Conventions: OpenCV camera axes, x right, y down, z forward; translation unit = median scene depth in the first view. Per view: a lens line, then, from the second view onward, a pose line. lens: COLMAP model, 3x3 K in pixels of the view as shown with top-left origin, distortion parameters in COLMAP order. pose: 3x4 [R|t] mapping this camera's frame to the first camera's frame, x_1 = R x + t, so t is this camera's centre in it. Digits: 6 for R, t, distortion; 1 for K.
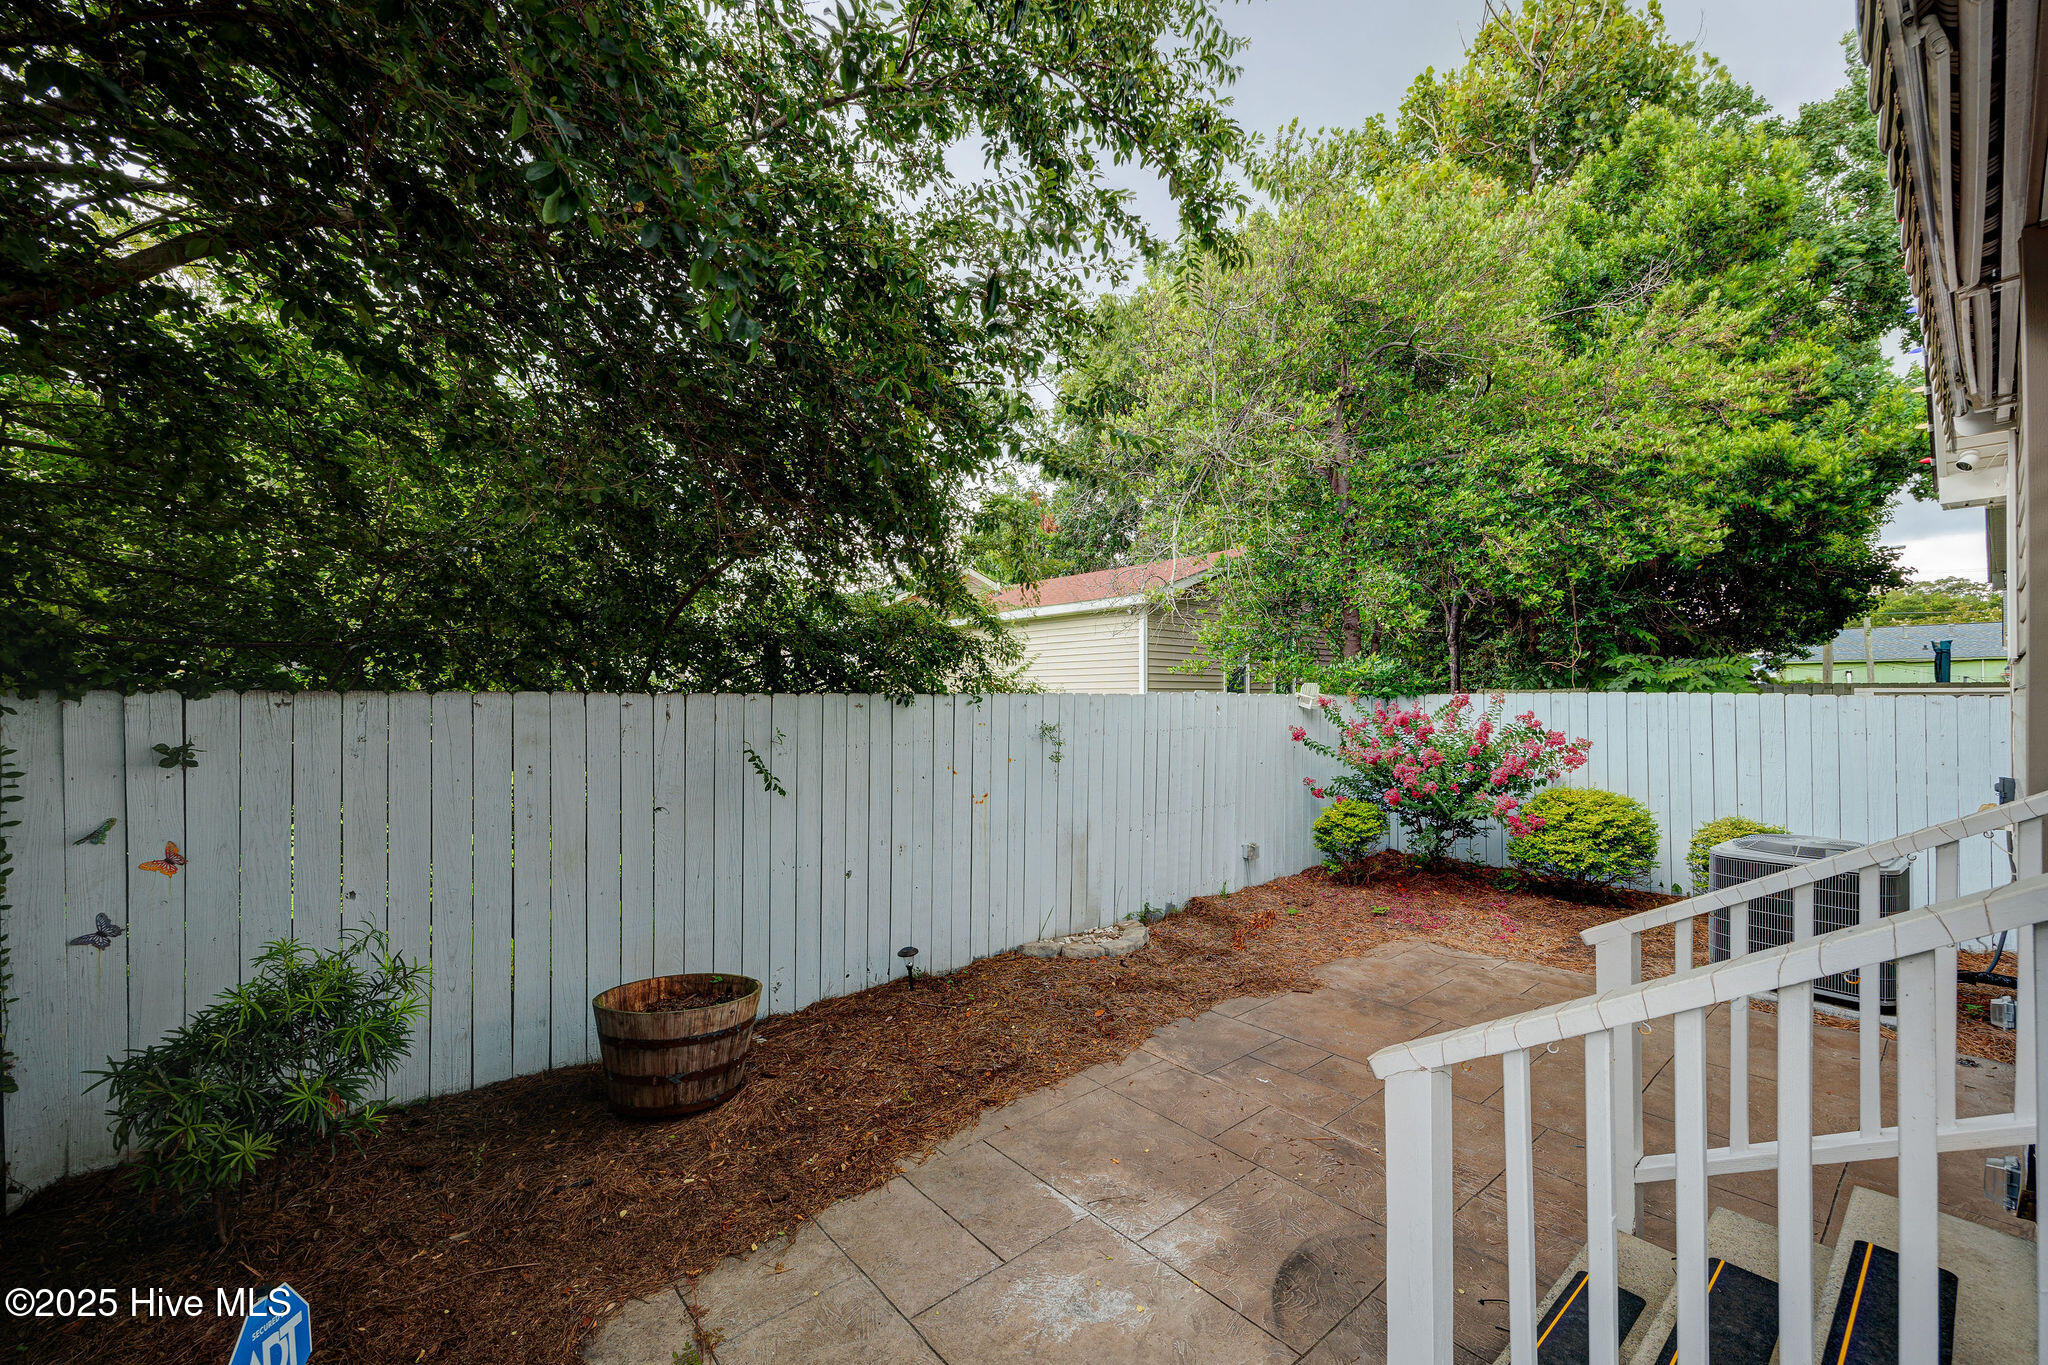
lens RADIAL K [[827.6, 0, 1030.5], [0, 827.6, 689.0], [0, 0, 1]] dist [-0.001274, 0.000031]
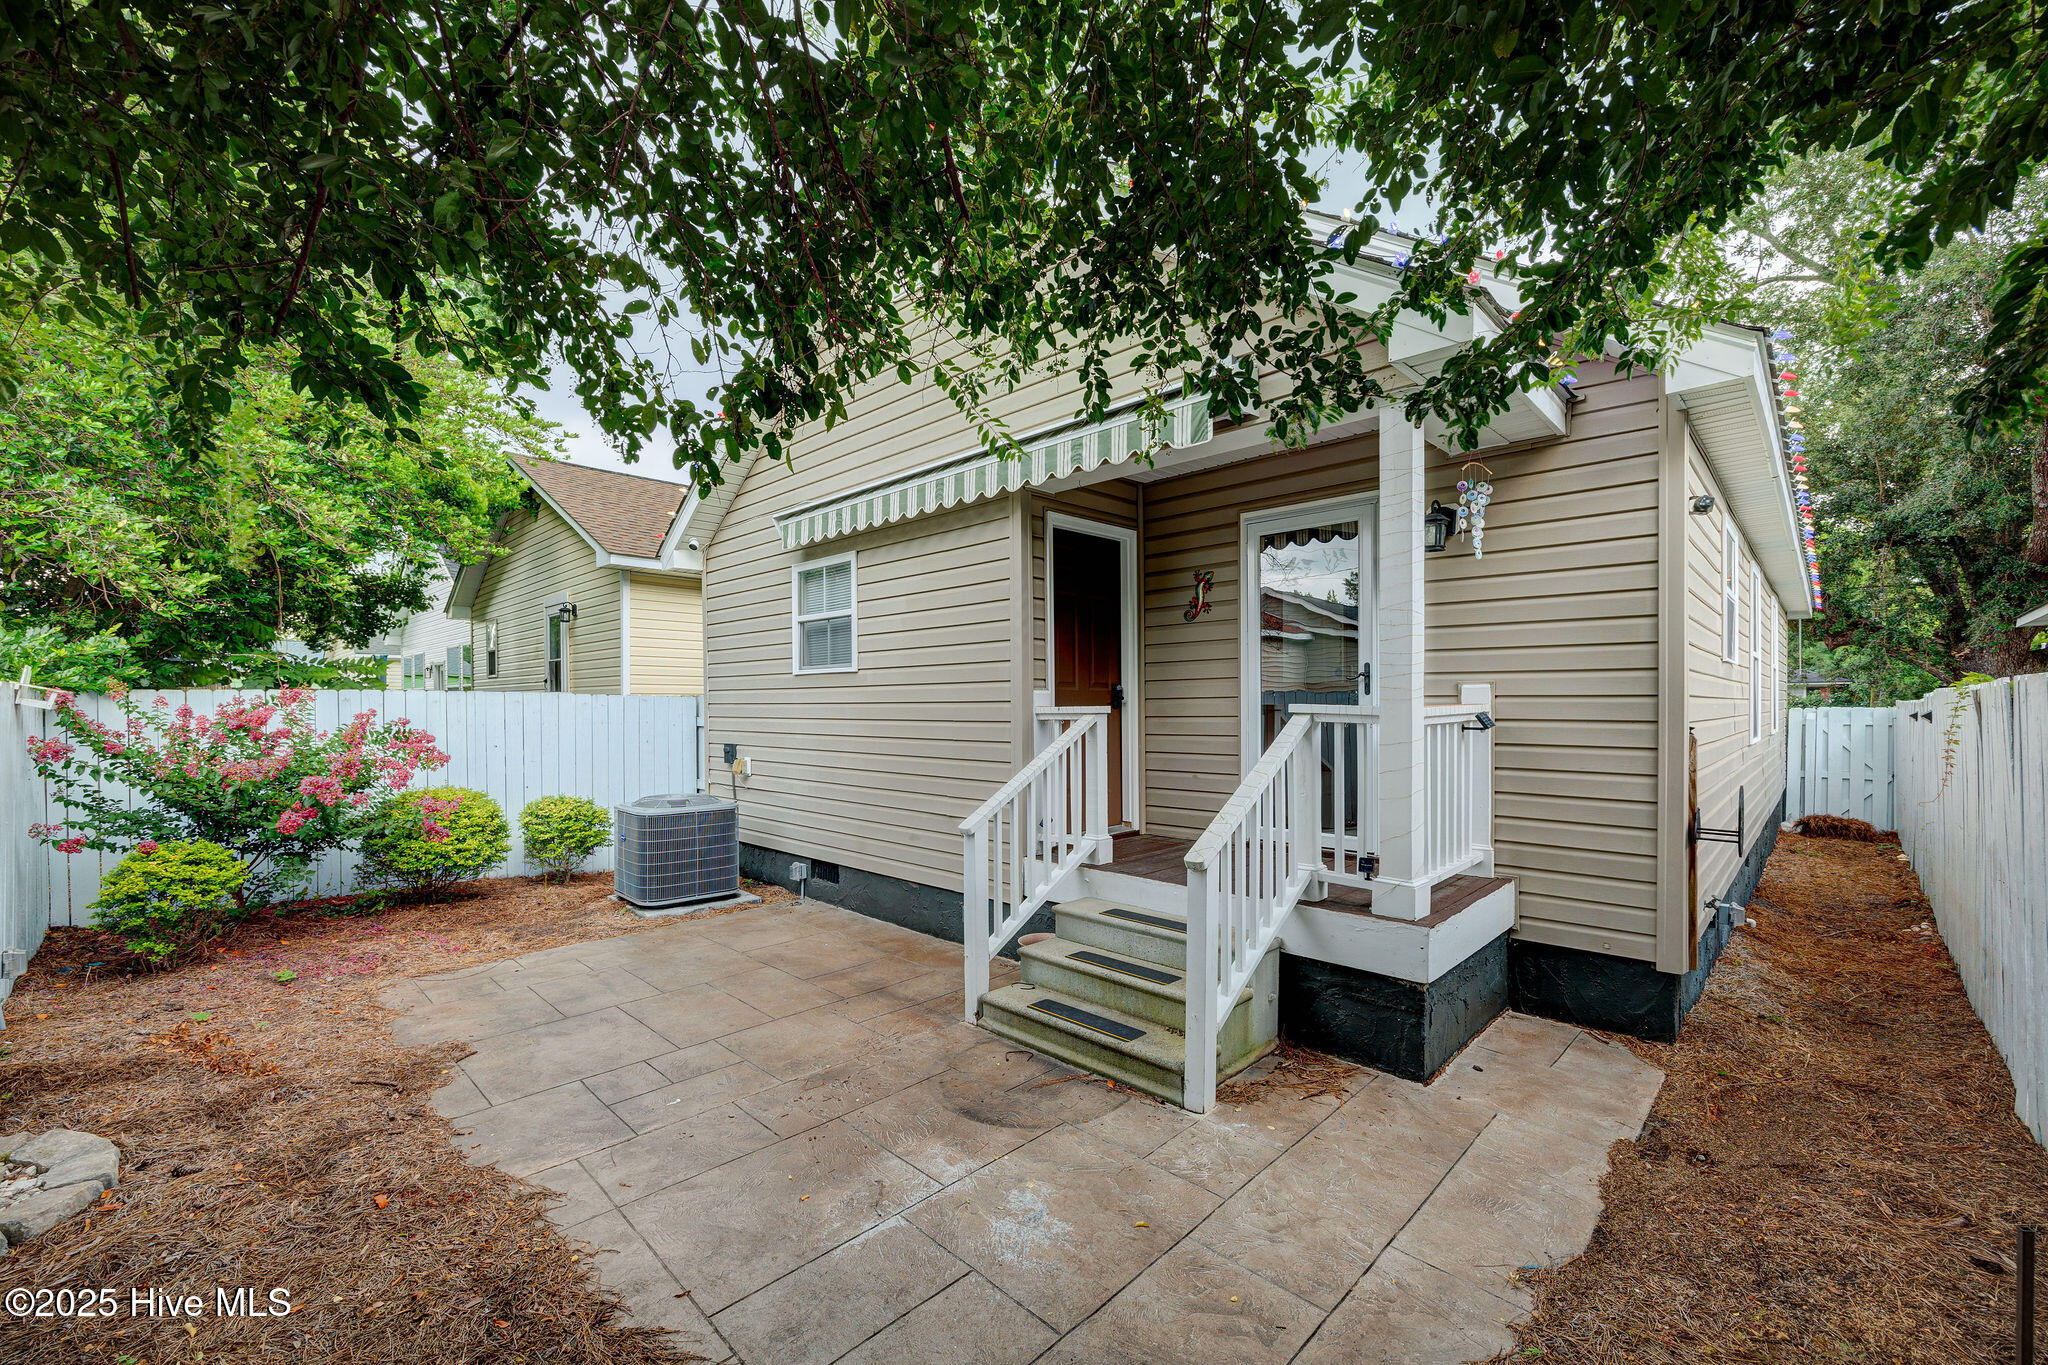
lens RADIAL K [[827.6, 0, 1026.6], [0, 827.6, 704.9], [0, 0, 1]] dist [-0.001274, 0.000031]
pose [[-0.091627, 0.001071, 0.995793, -0.576932], [-0.004819, 0.999987, -0.001519, 0.031305], [-0.995782, -0.004938, -0.091621, 0.610217]]
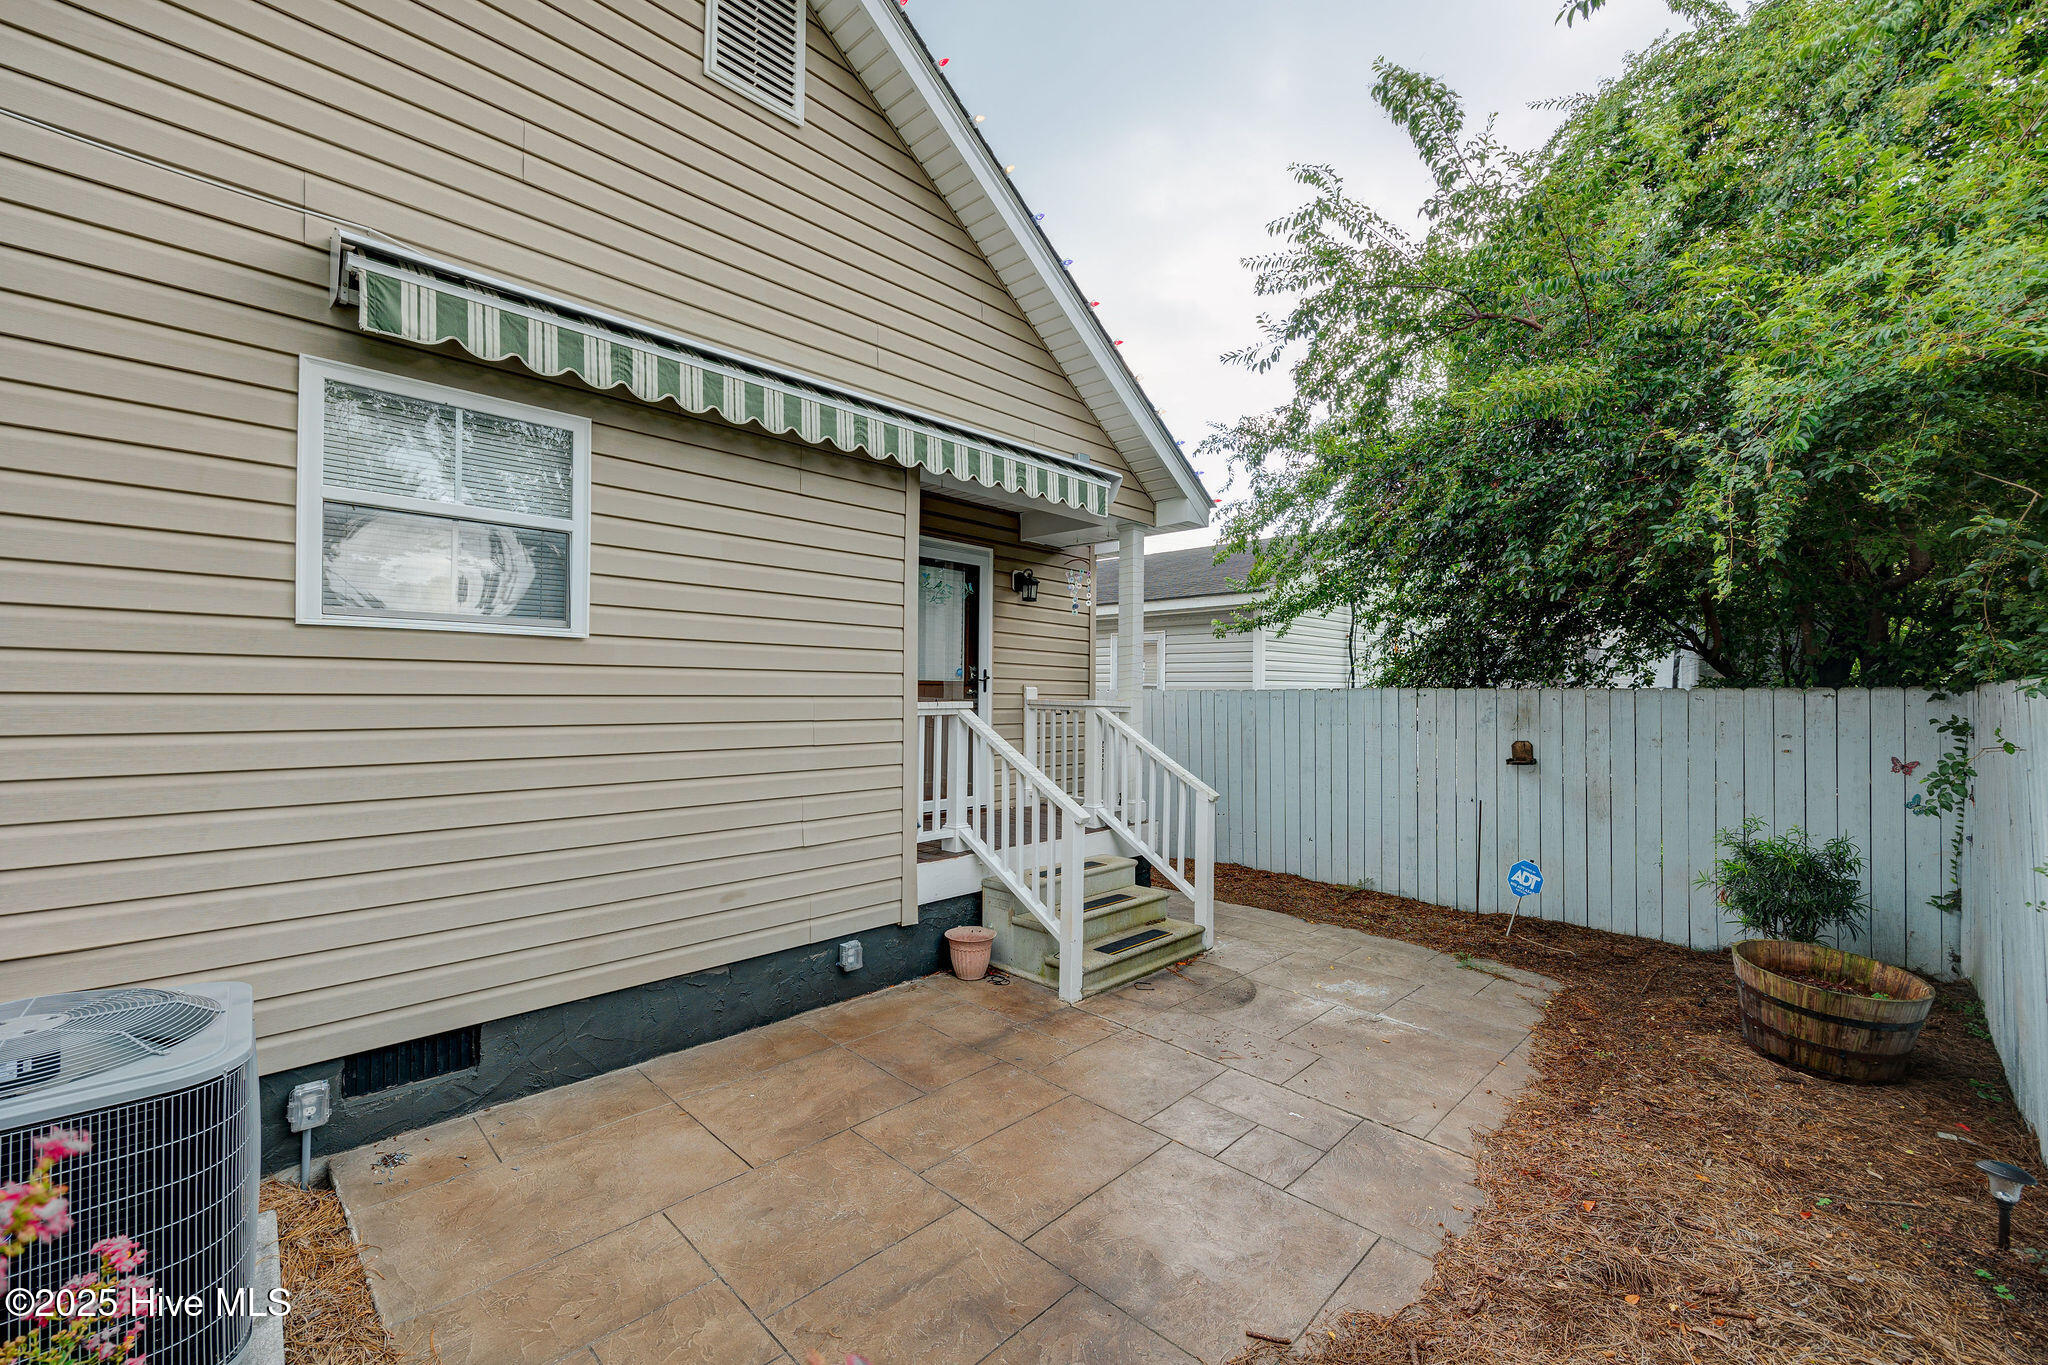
lens RADIAL K [[827.6, 0, 1024.3], [0, 827.6, 684.1], [0, 0, 1]] dist [-0.001274, 0.000031]
pose [[-0.995887, -0.008517, -0.090199, 0.568645], [-0.006648, 0.999757, -0.020995, 0.029755], [0.090356, -0.020309, -0.995702, 1.622875]]
